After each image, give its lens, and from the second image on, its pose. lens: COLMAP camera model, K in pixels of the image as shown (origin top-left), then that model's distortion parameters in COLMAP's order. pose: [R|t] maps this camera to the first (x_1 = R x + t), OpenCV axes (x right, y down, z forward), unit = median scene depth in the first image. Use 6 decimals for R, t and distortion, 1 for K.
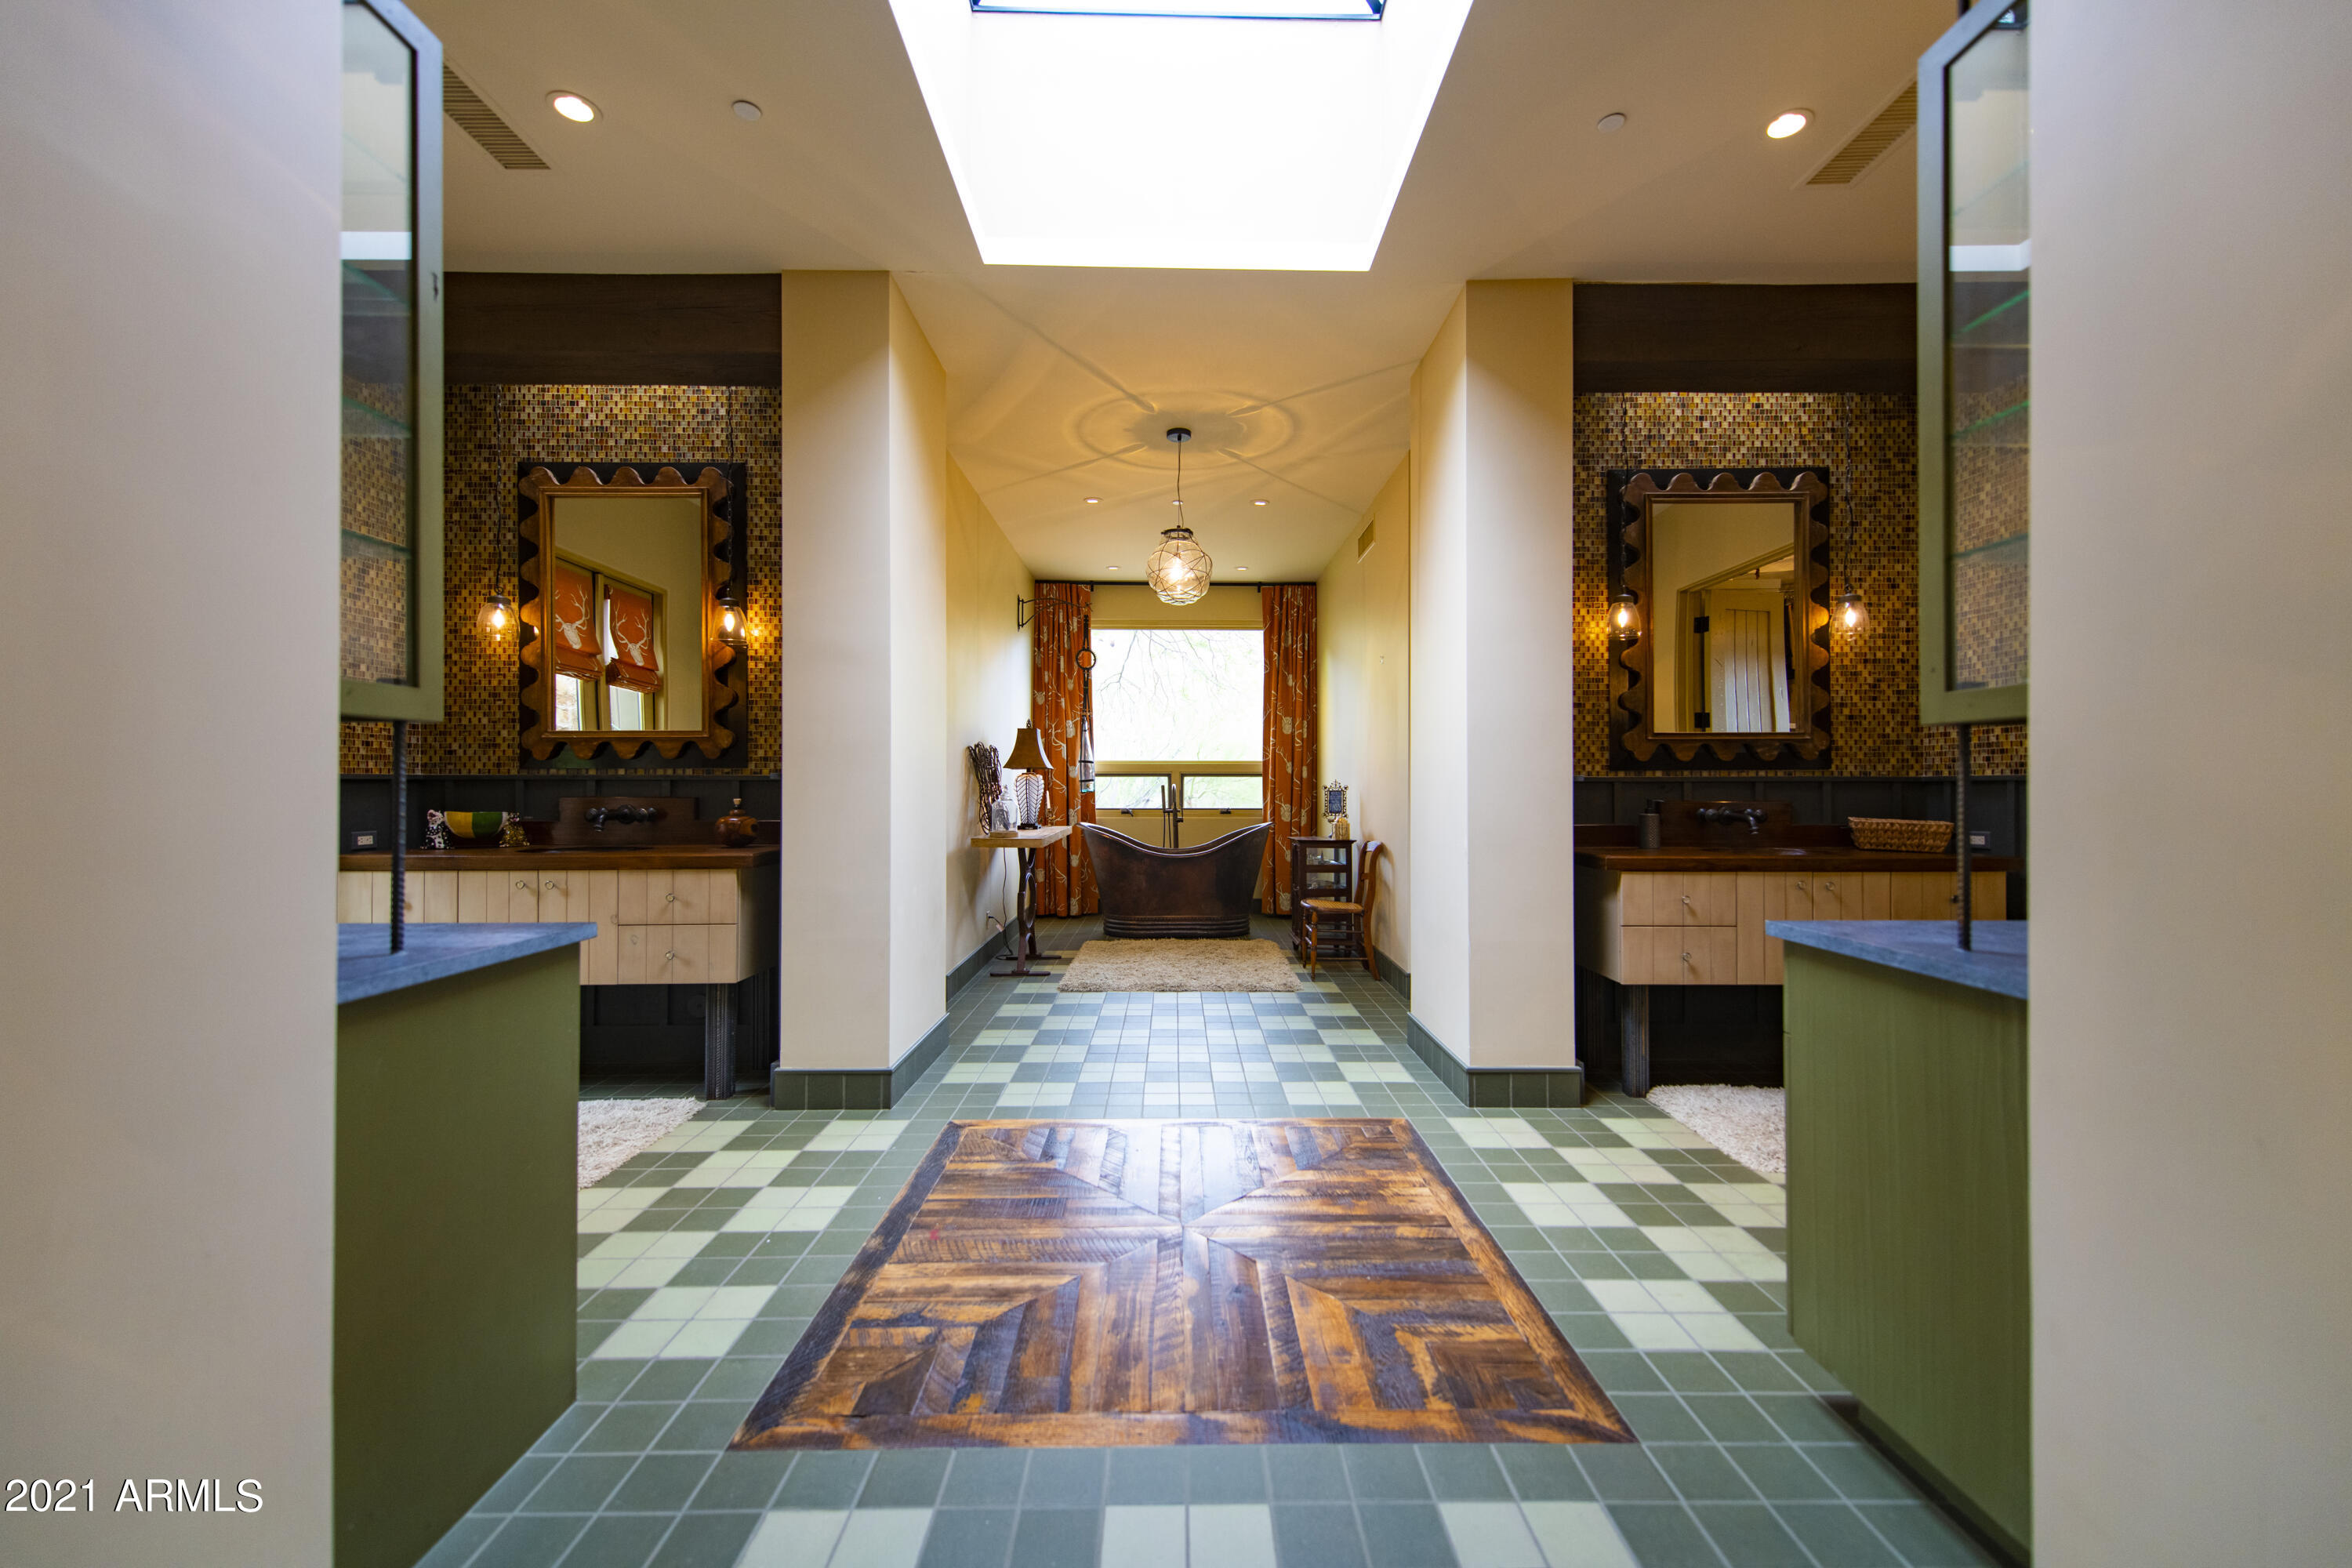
lens RADIAL K [[940.4, 0, 1178.2], [0, 940.4, 785.7], [0, 0, 1]] dist [-0.000679, -0.000020]
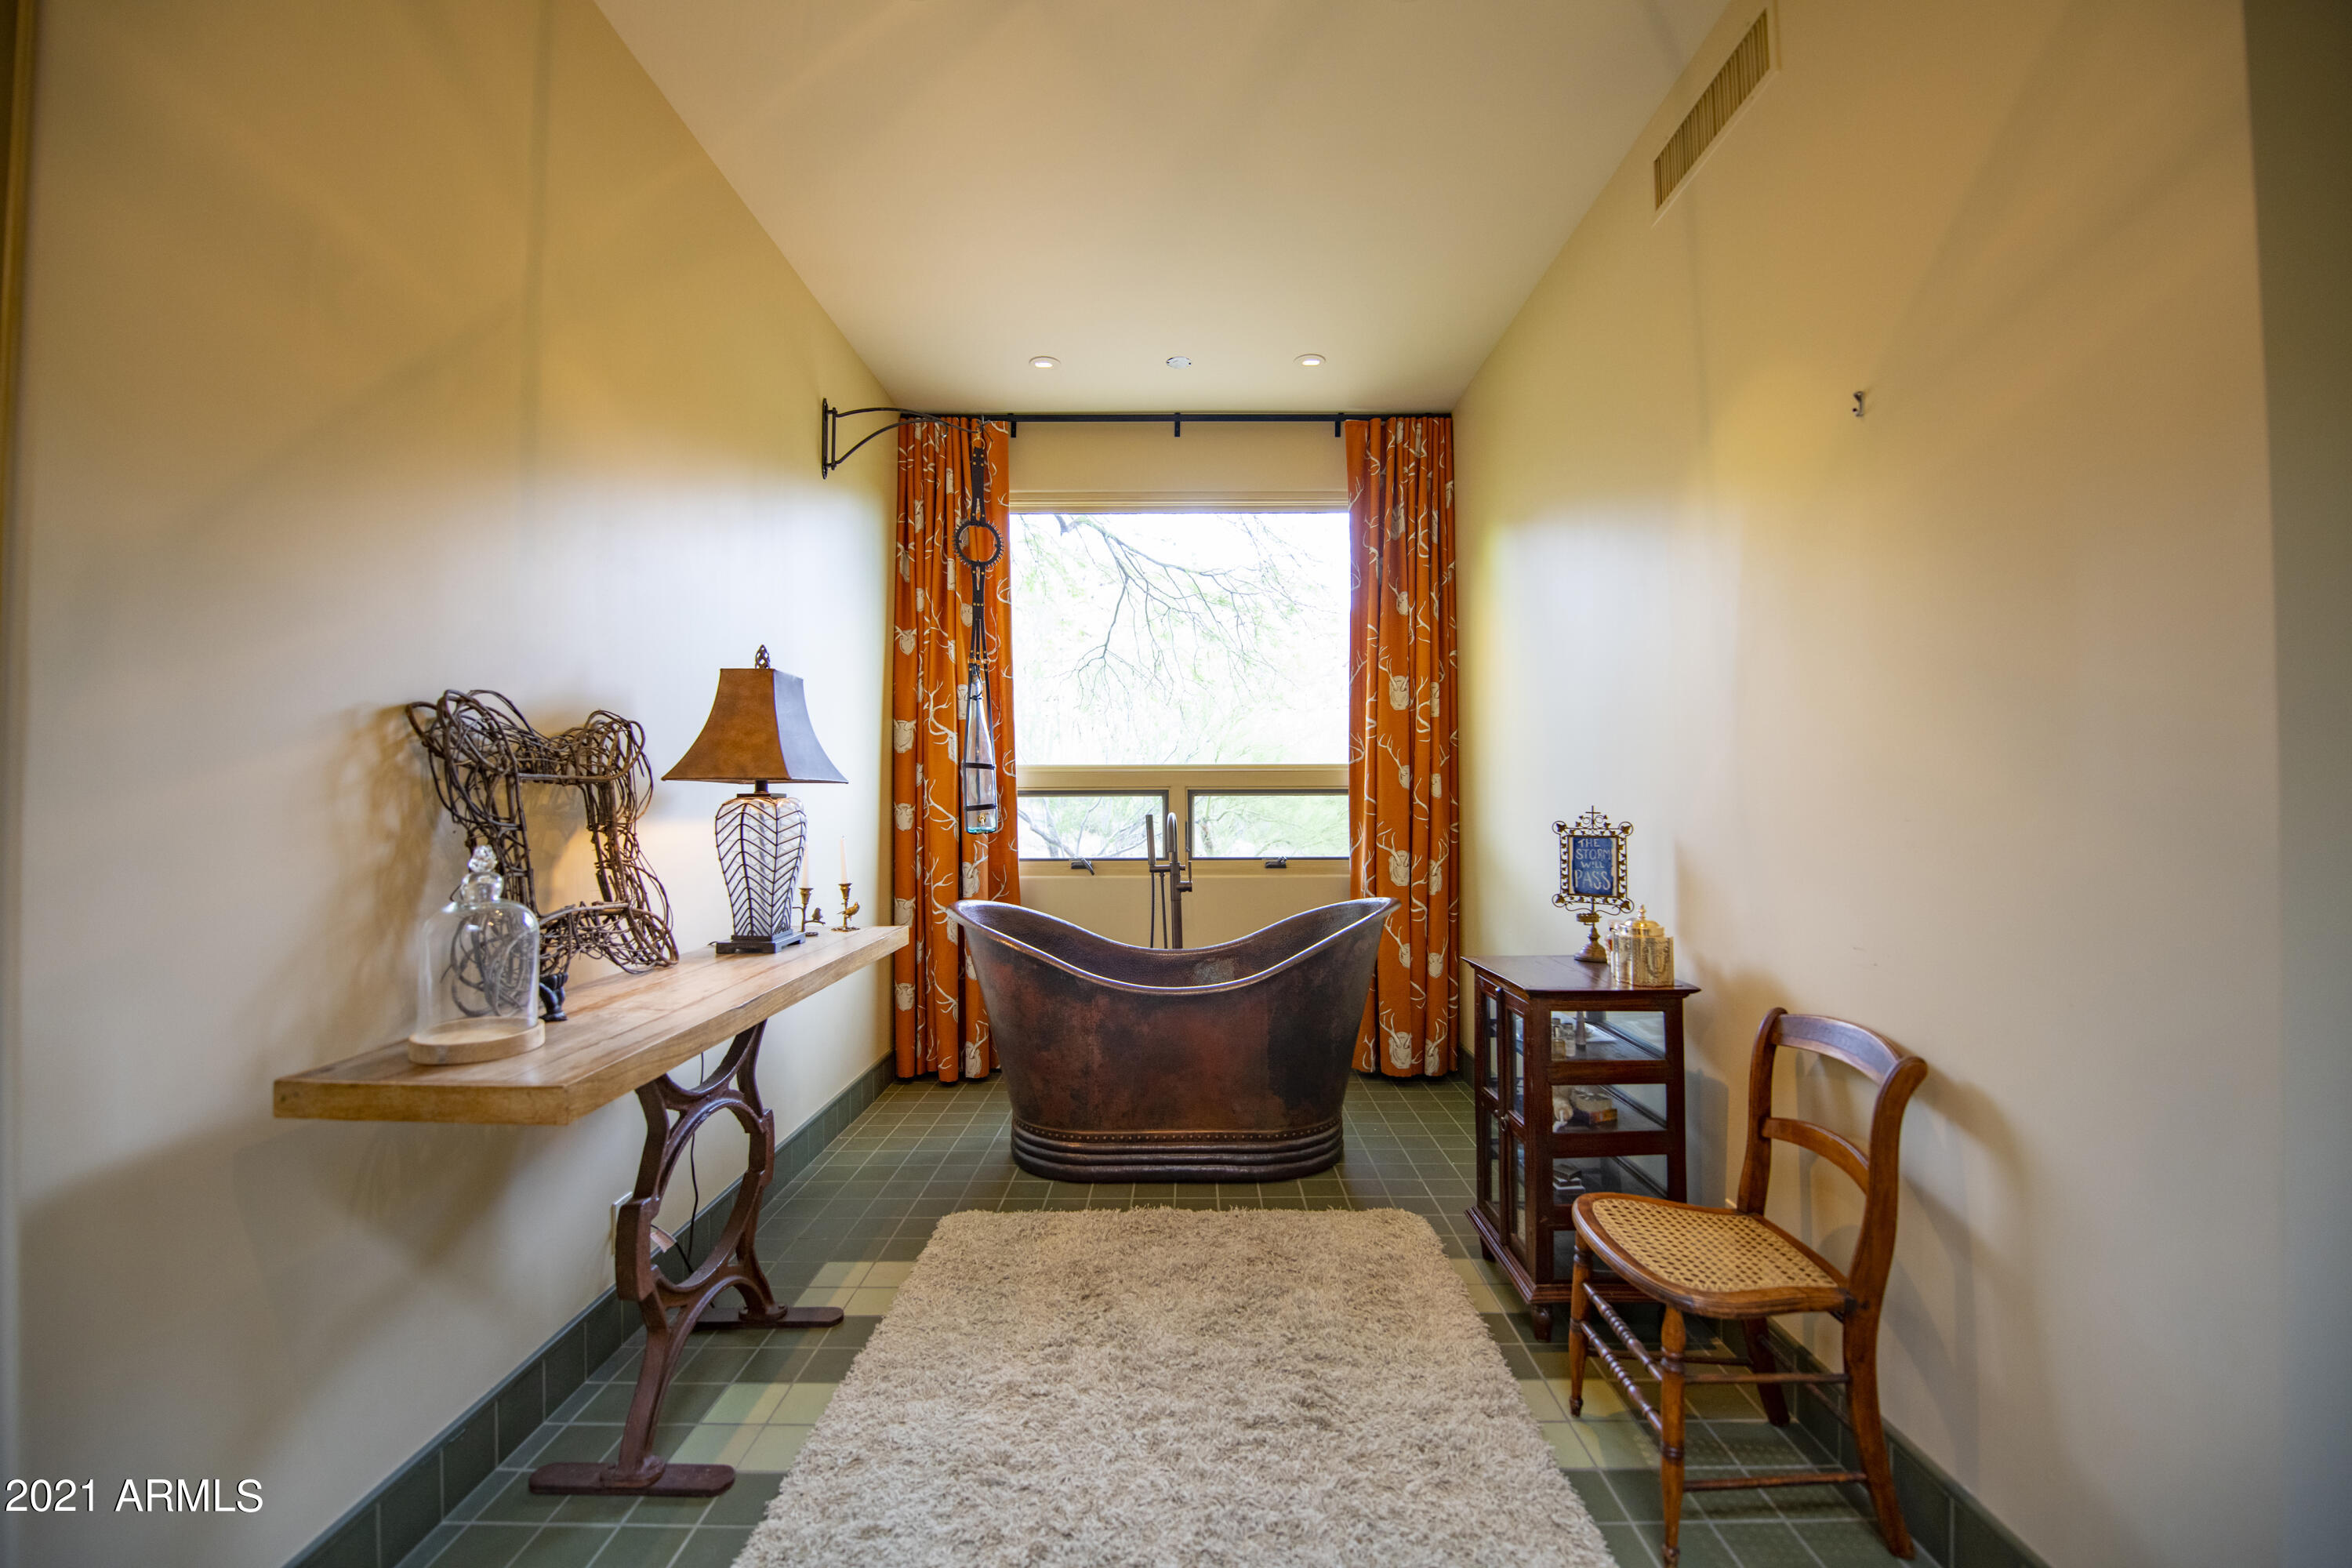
lens RADIAL K [[940.4, 0, 1174.4], [0, 940.4, 782.4], [0, 0, 1]] dist [-0.000679, -0.000020]
pose [[0.999789, -0.005303, -0.019853, 0.005868], [0.004951, 0.999831, -0.017732, -0.007980], [0.019944, 0.017630, 0.999646, 0.497739]]
